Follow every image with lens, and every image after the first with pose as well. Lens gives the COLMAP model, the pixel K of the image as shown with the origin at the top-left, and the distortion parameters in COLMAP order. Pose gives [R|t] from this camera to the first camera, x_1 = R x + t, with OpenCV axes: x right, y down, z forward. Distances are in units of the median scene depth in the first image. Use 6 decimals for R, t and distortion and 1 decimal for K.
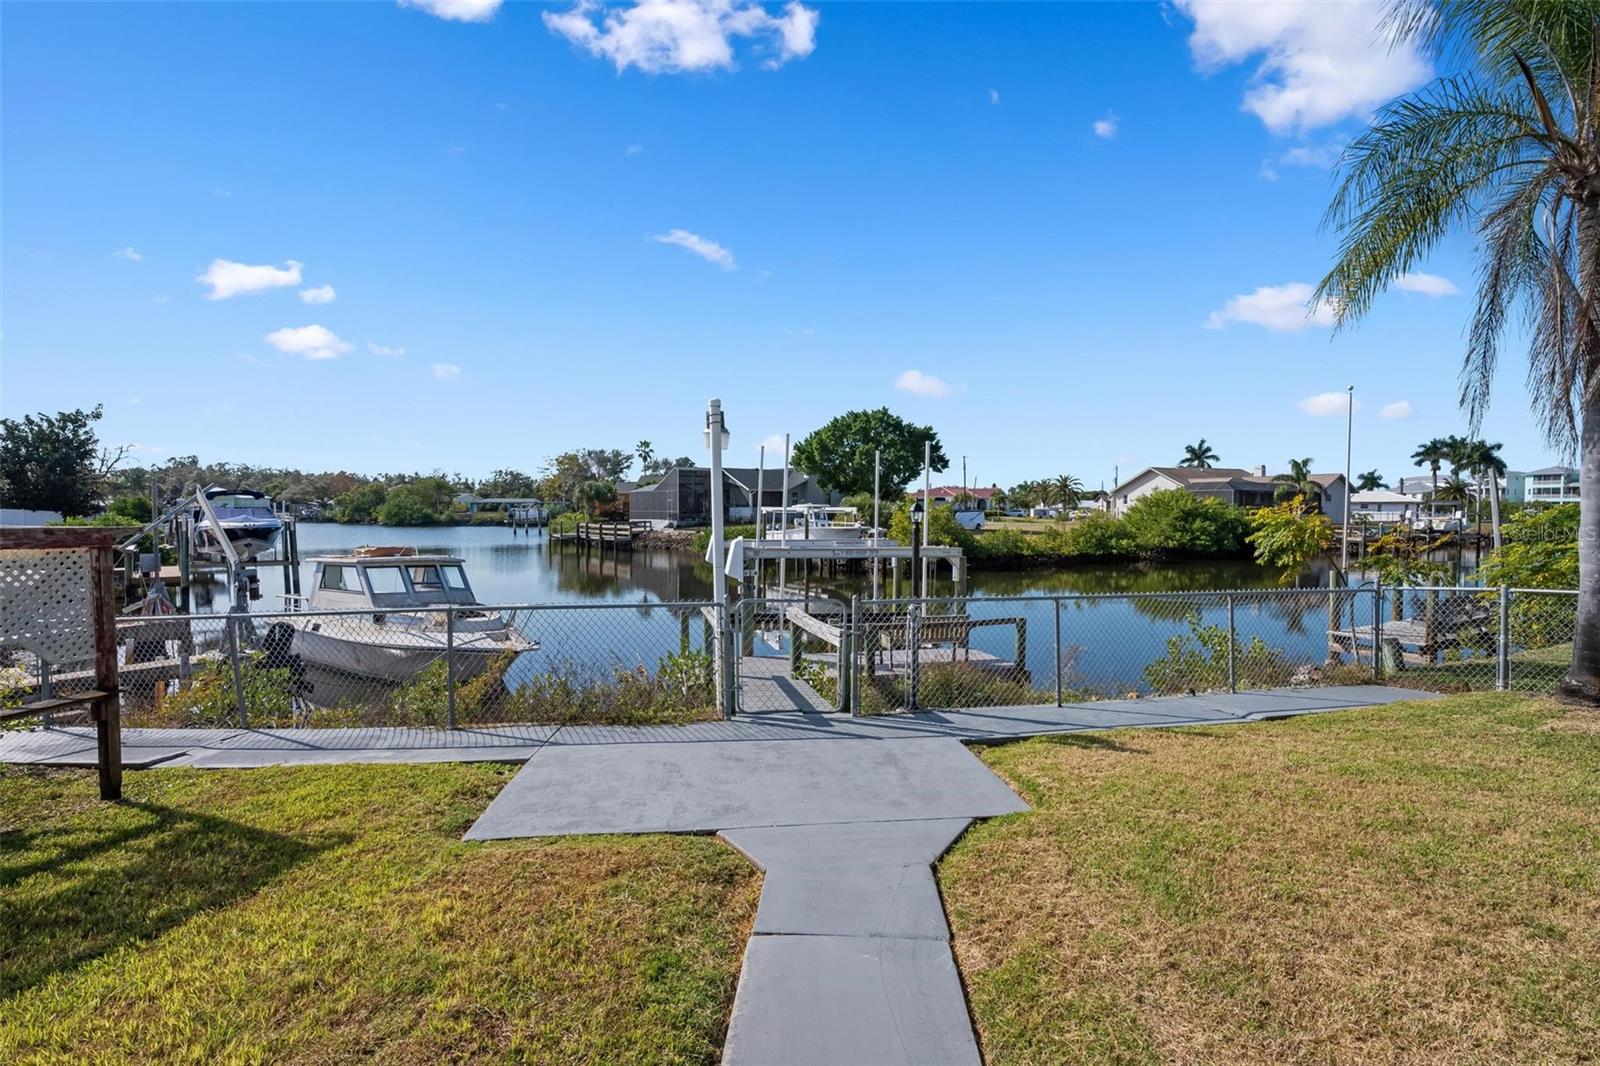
lens RADIAL K [[779.0, 0, 794.5], [0, 779.0, 535.7], [0, 0, 1]] dist [0.008306, 0.001288]
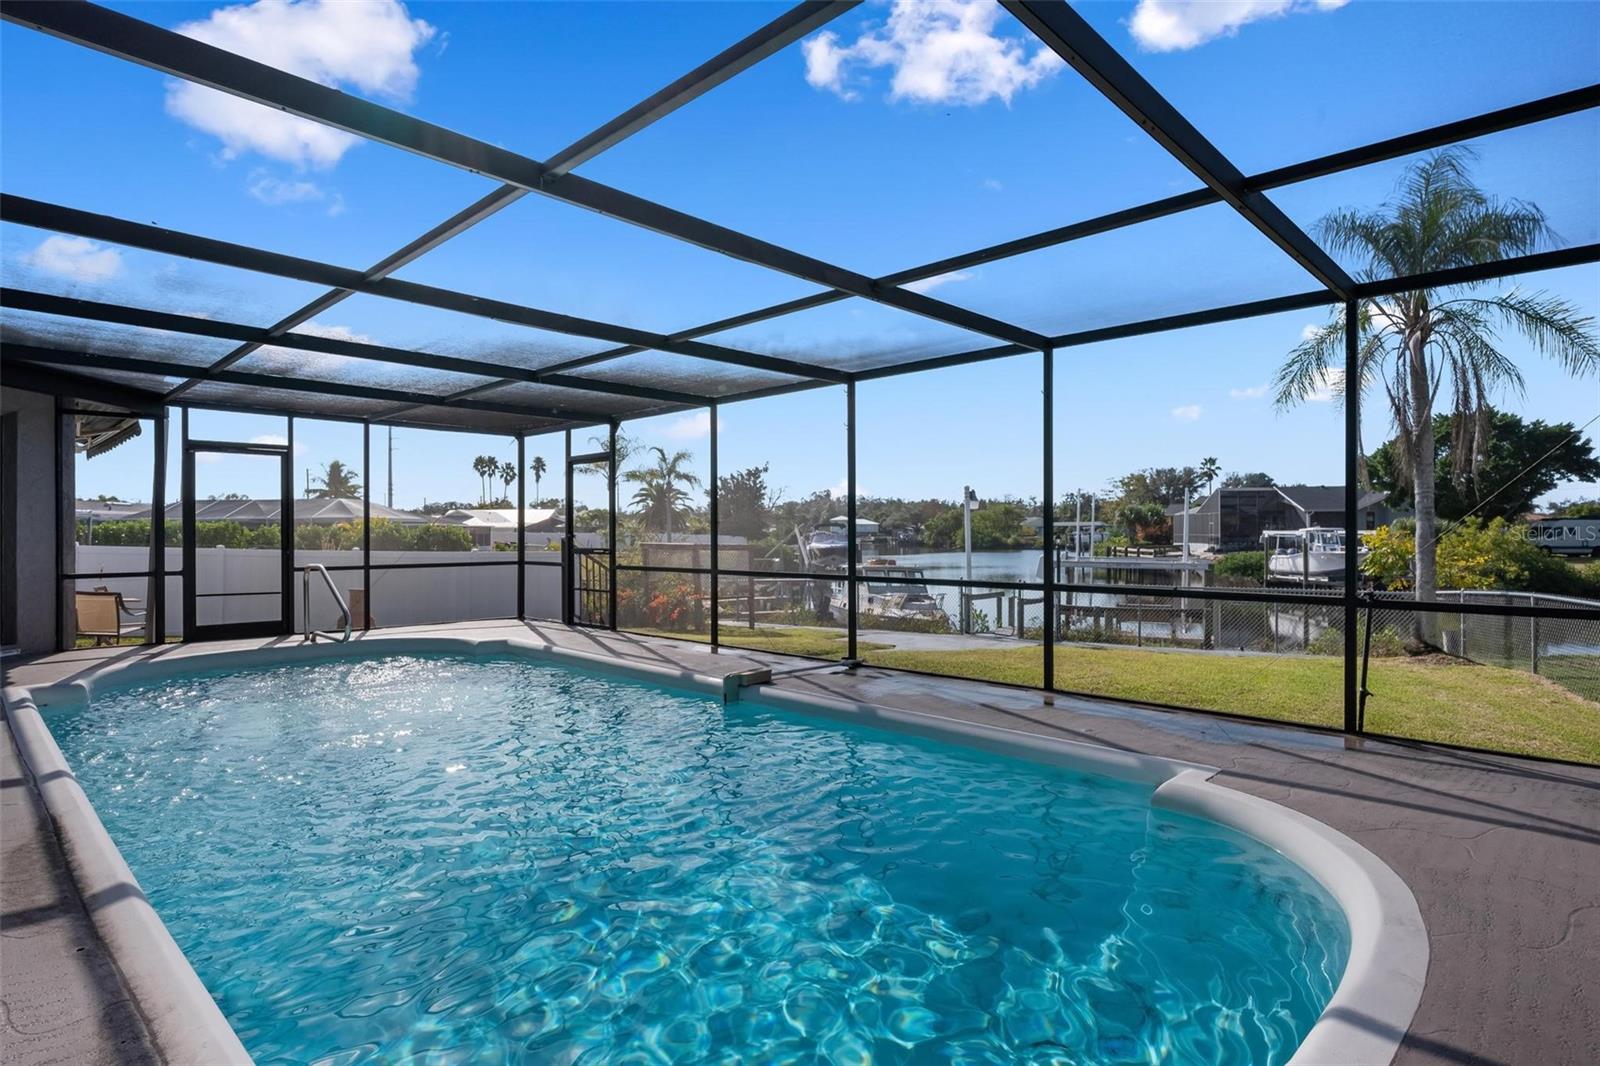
lens RADIAL K [[850.9, 0, 796.4], [0, 850.9, 534.7], [0, 0, 1]] dist [-0.001413, 0.000342]
pose [[0.768787, -0.004098, -0.639491, 0.106423], [-0.015611, 0.999561, -0.025172, 0.002470], [0.639314, 0.029335, 0.768386, -0.112148]]
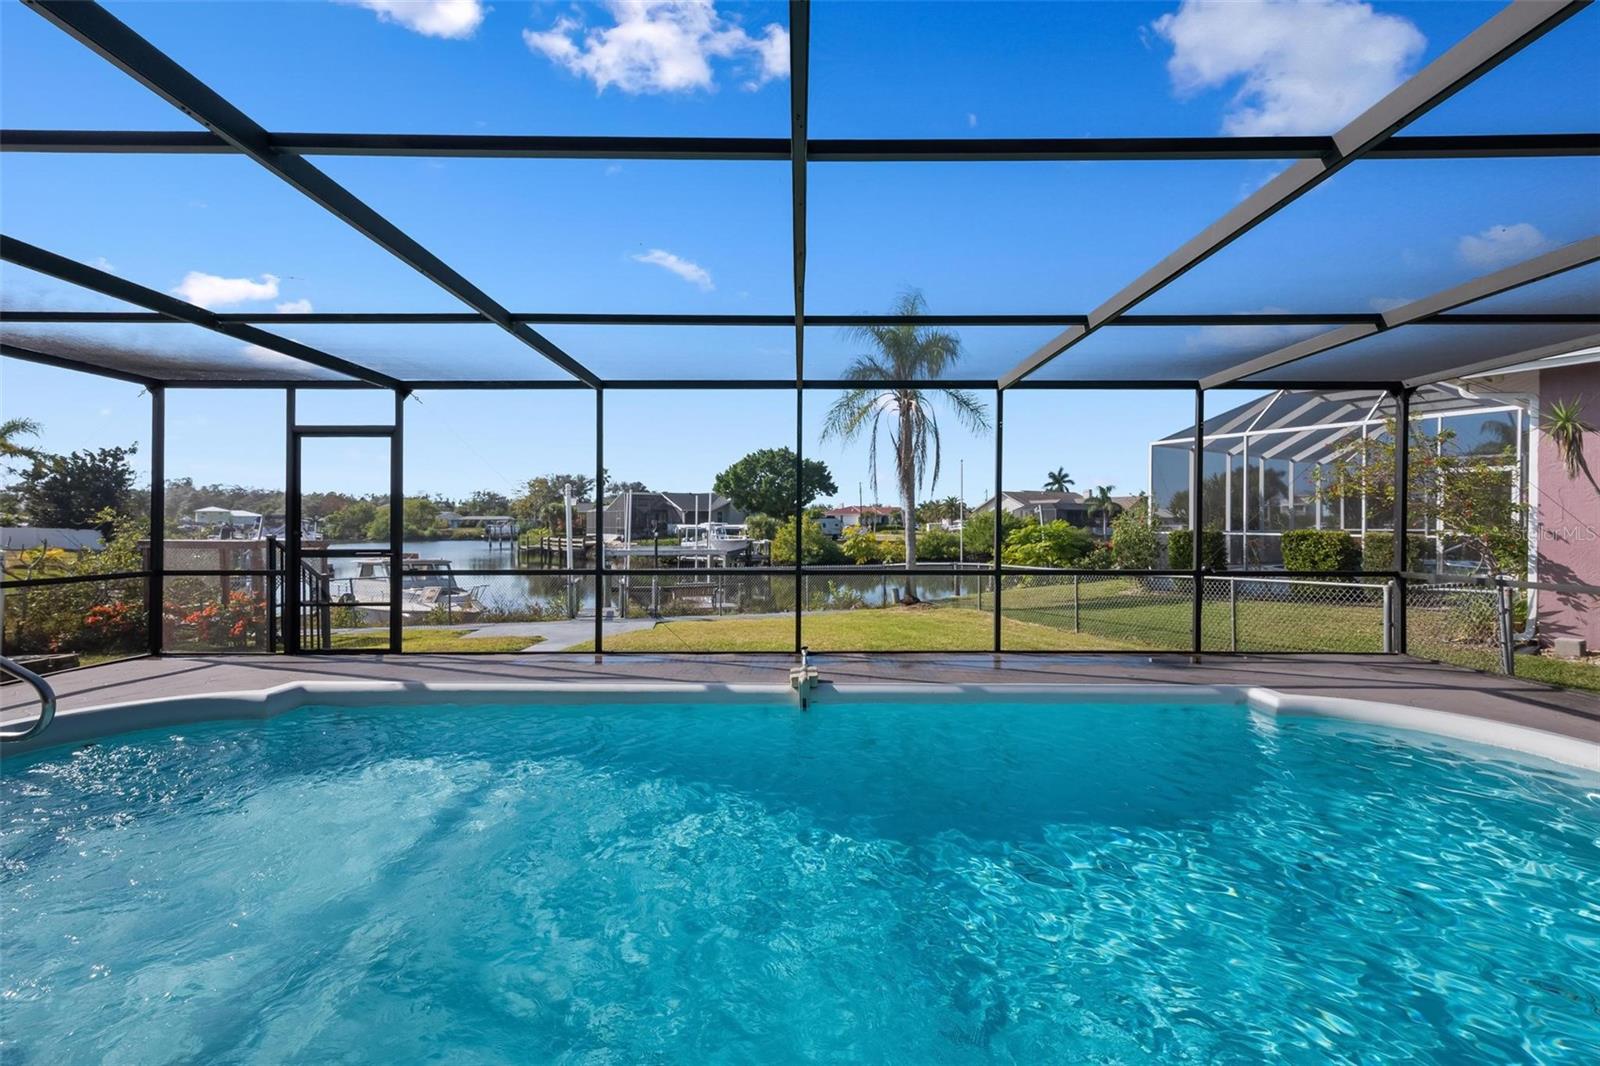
lens RADIAL K [[686.6, 0, 807.1], [0, 686.6, 533.8], [0, 0, 1]] dist [0.010196, 0.001600]
pose [[0.996405, -0.004814, 0.084586, 0.044739], [0.006438, 0.999800, -0.018933, 0.001643], [-0.084478, 0.019409, 0.996236, -0.116049]]
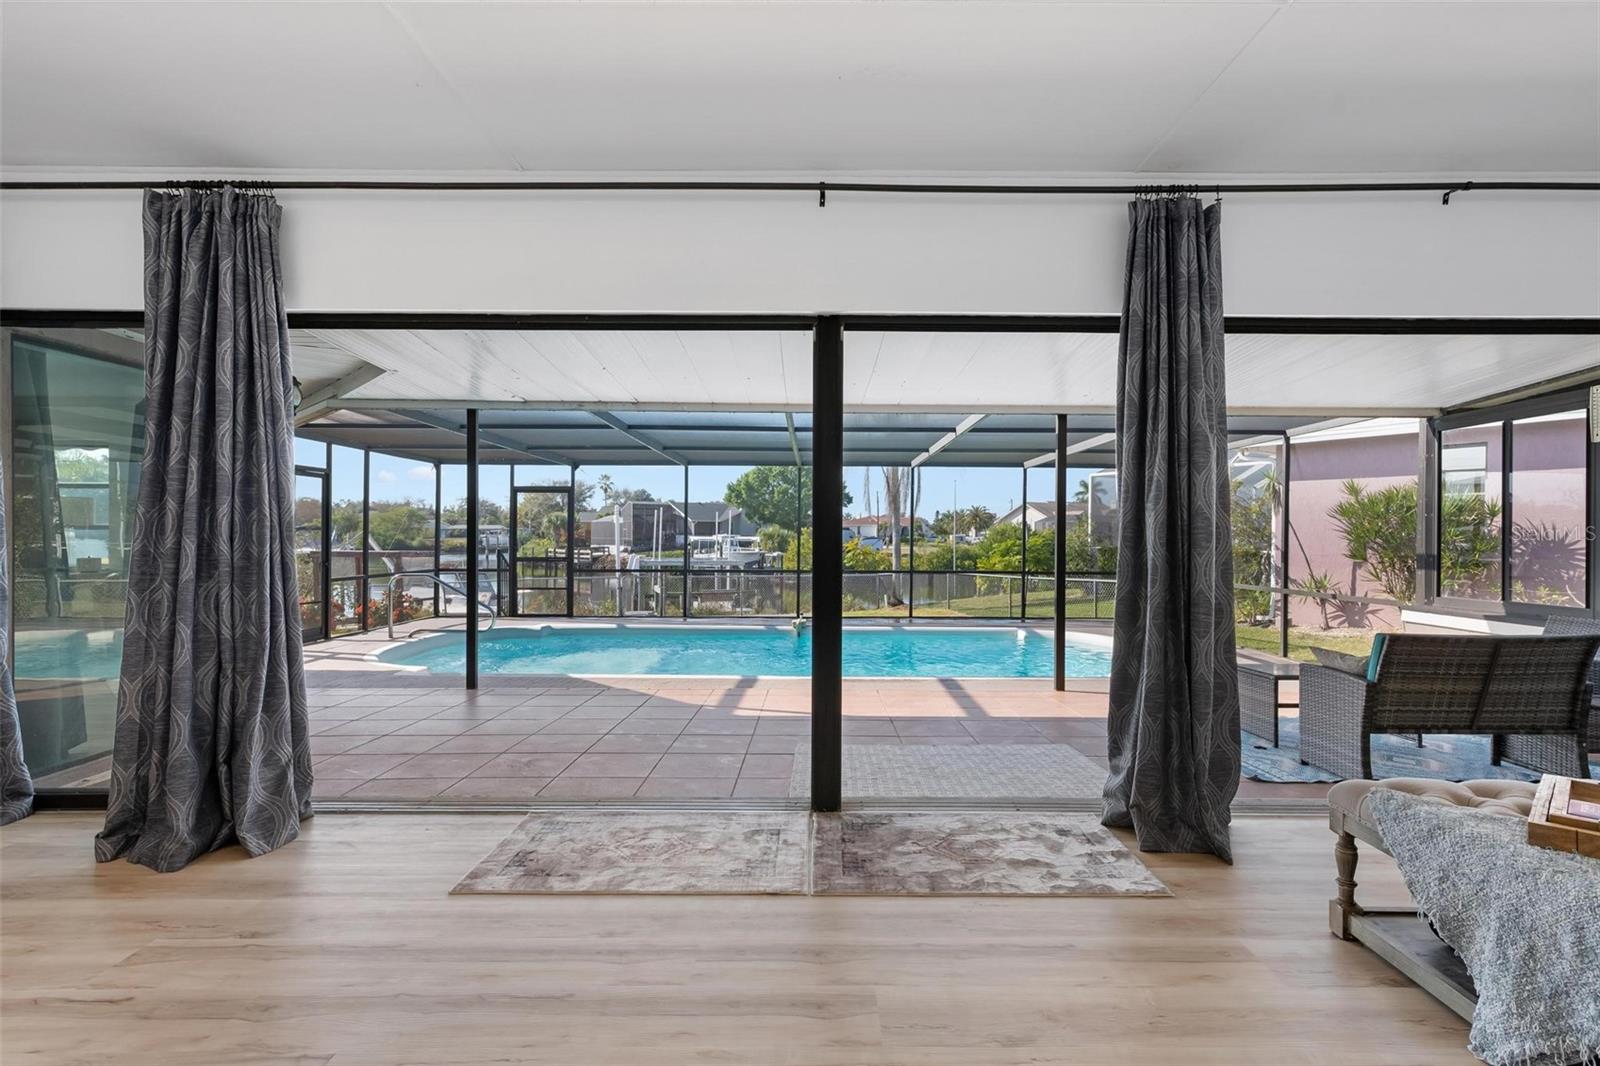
lens RADIAL K [[779.0, 0, 798.5], [0, 779.0, 535.7], [0, 0, 1]] dist [0.008306, 0.001288]
pose [[0.998721, 0.000540, 0.050563, 0.042591], [0.001071, 0.999492, -0.031844, 0.002597], [-0.050554, 0.031858, 0.998213, -0.193817]]
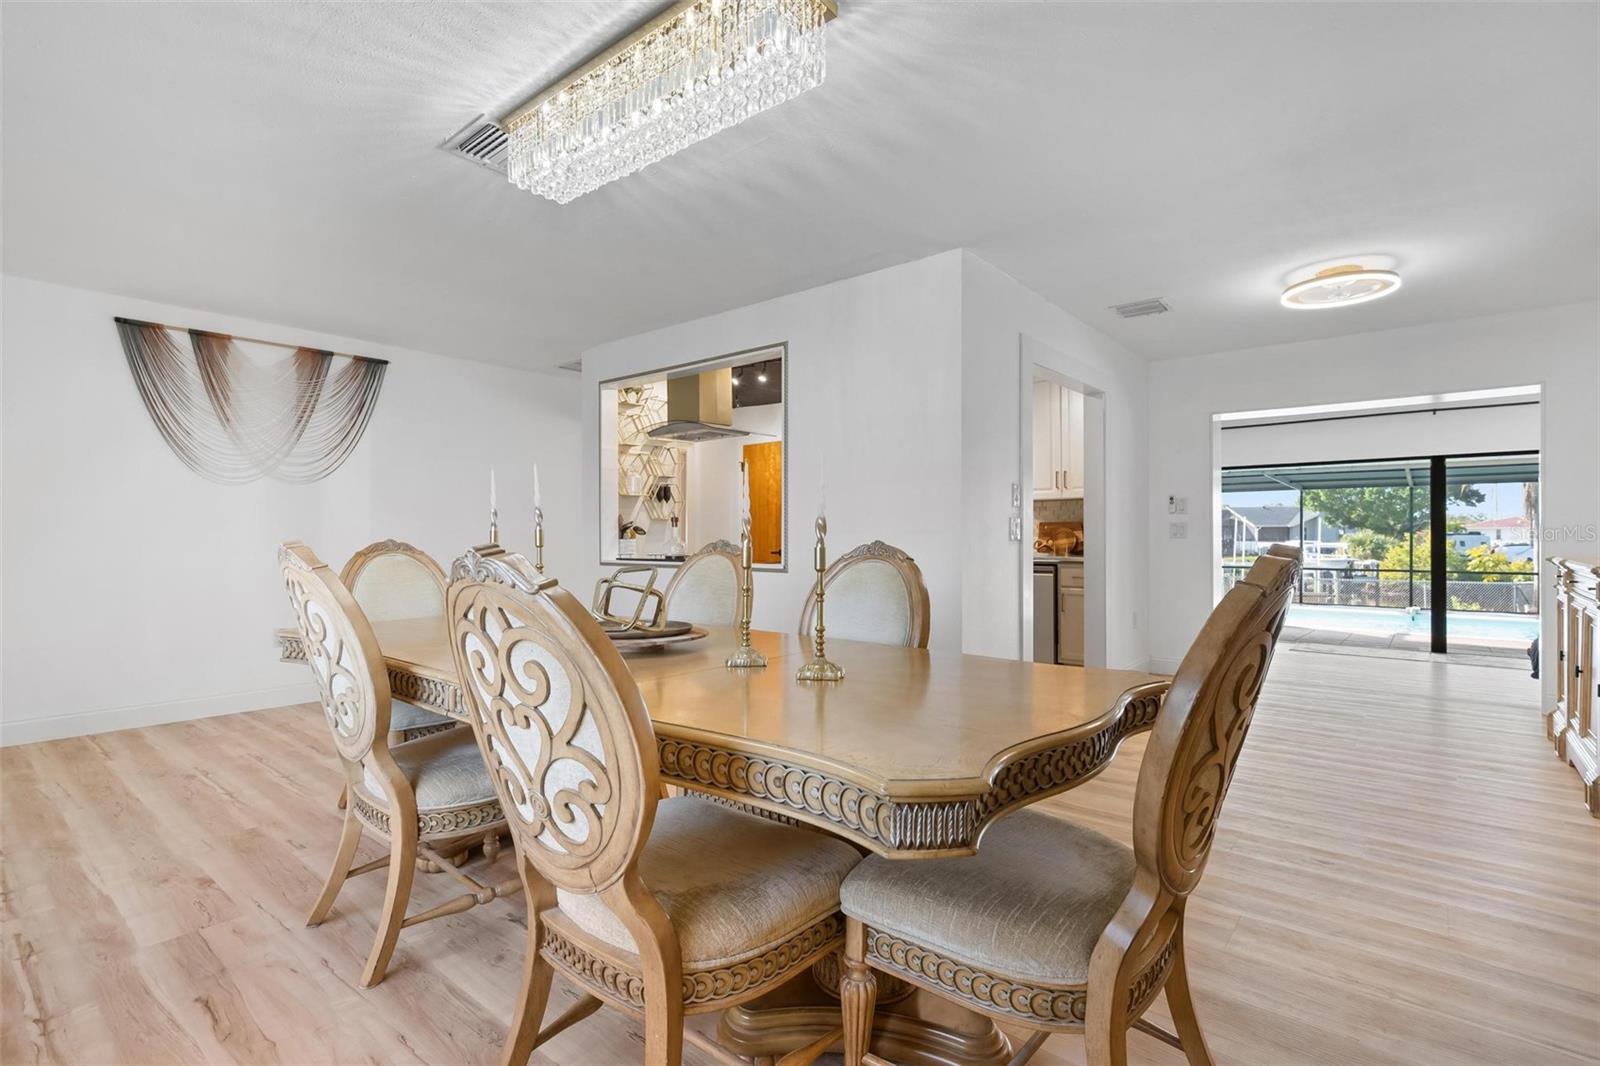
lens RADIAL K [[779.0, 0, 802.9], [0, 779.0, 538.1], [0, 0, 1]] dist [0.008306, 0.001288]
pose [[0.826792, -0.006549, -0.562470, 0.034712], [-0.014888, 0.999327, -0.033520, 0.005909], [0.562311, 0.036088, 0.826138, -0.289689]]
